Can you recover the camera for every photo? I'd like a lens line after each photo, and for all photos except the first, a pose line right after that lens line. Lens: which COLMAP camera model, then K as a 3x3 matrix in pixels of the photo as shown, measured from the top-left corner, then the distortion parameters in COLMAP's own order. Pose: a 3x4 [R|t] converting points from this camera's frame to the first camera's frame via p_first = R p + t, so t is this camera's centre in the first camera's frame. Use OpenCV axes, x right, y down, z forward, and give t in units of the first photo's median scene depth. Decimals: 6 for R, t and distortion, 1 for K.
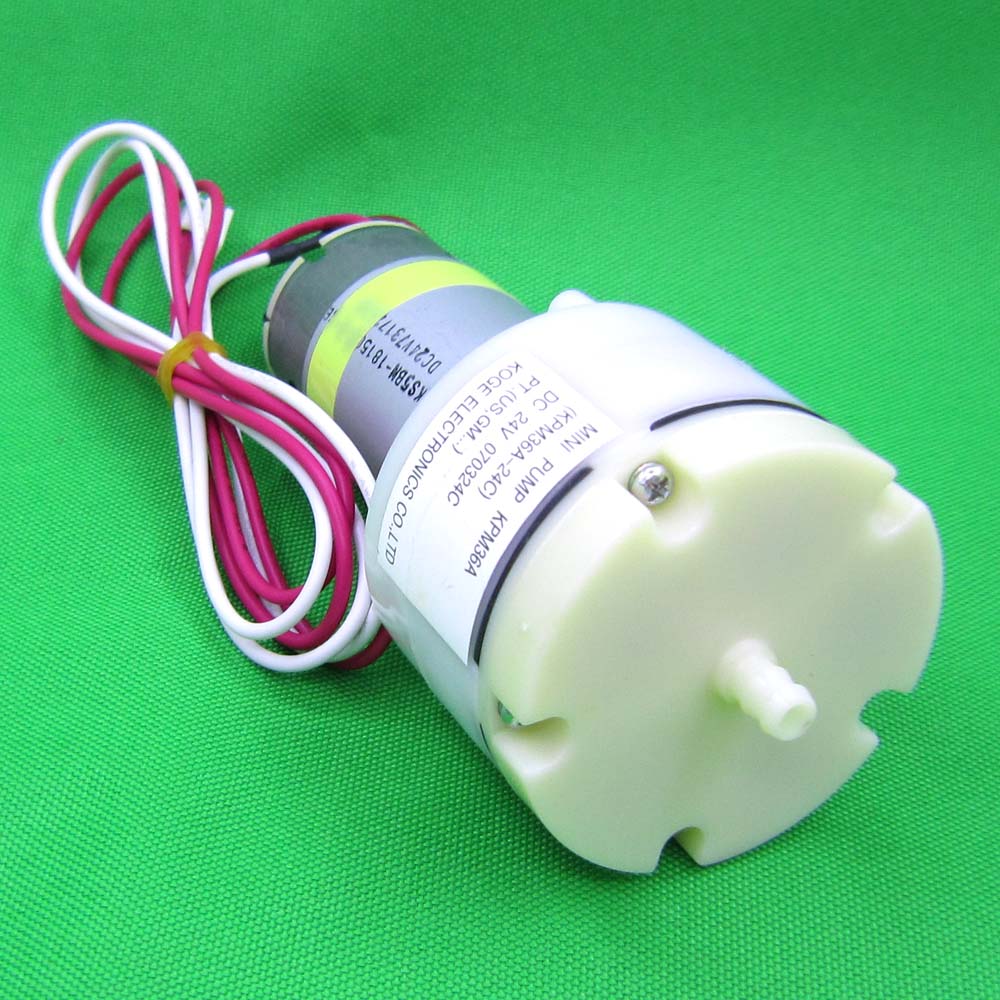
lens RADIAL K [[1690.2, 0, 499.9], [0, 1690.2, 500.0], [0, 0, 1]] dist [-0.077775, 0.000000]
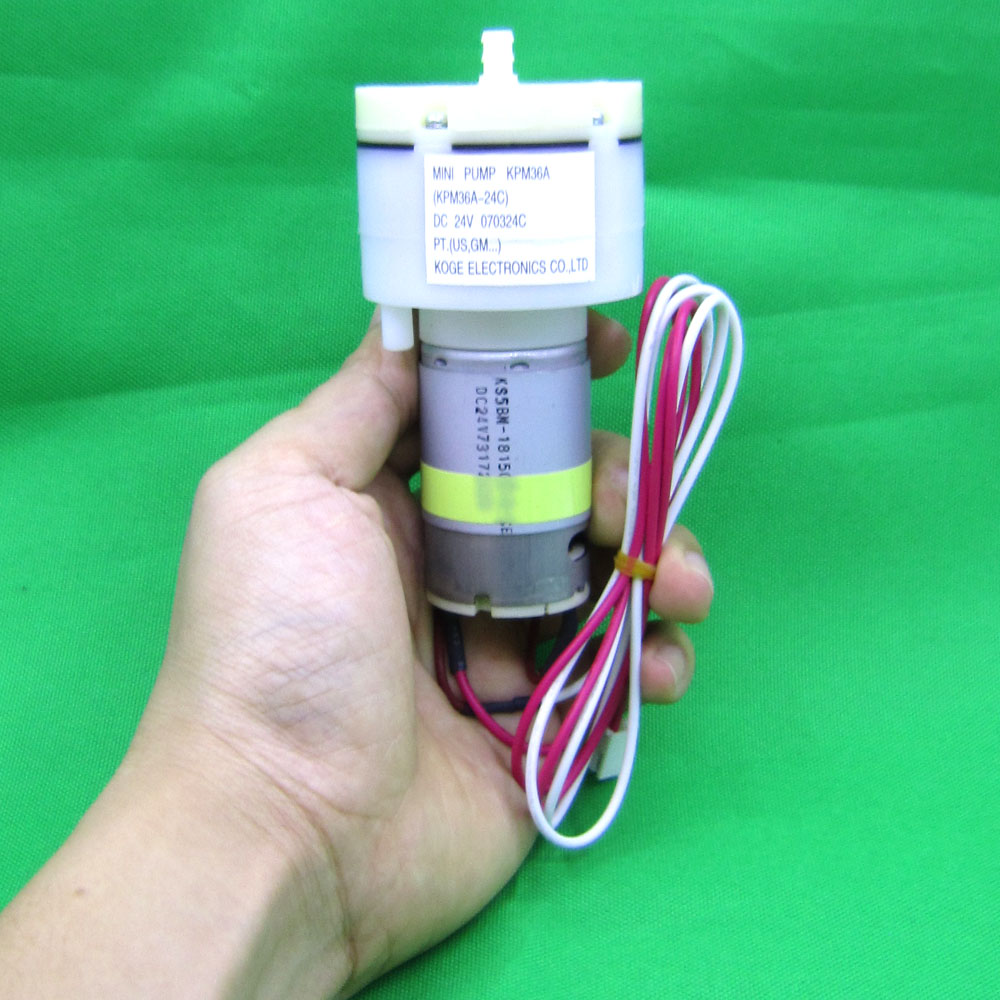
lens RADIAL K [[1690.2, 0, 499.0], [0, 1690.2, 500.0], [0, 0, 1]] dist [-0.077775, 0.000000]
pose [[-0.601196, -0.595928, 0.532385, -0.994424], [0.788879, -0.548830, 0.276506, -0.588951], [0.127411, 0.586222, 0.800069, -0.125394]]
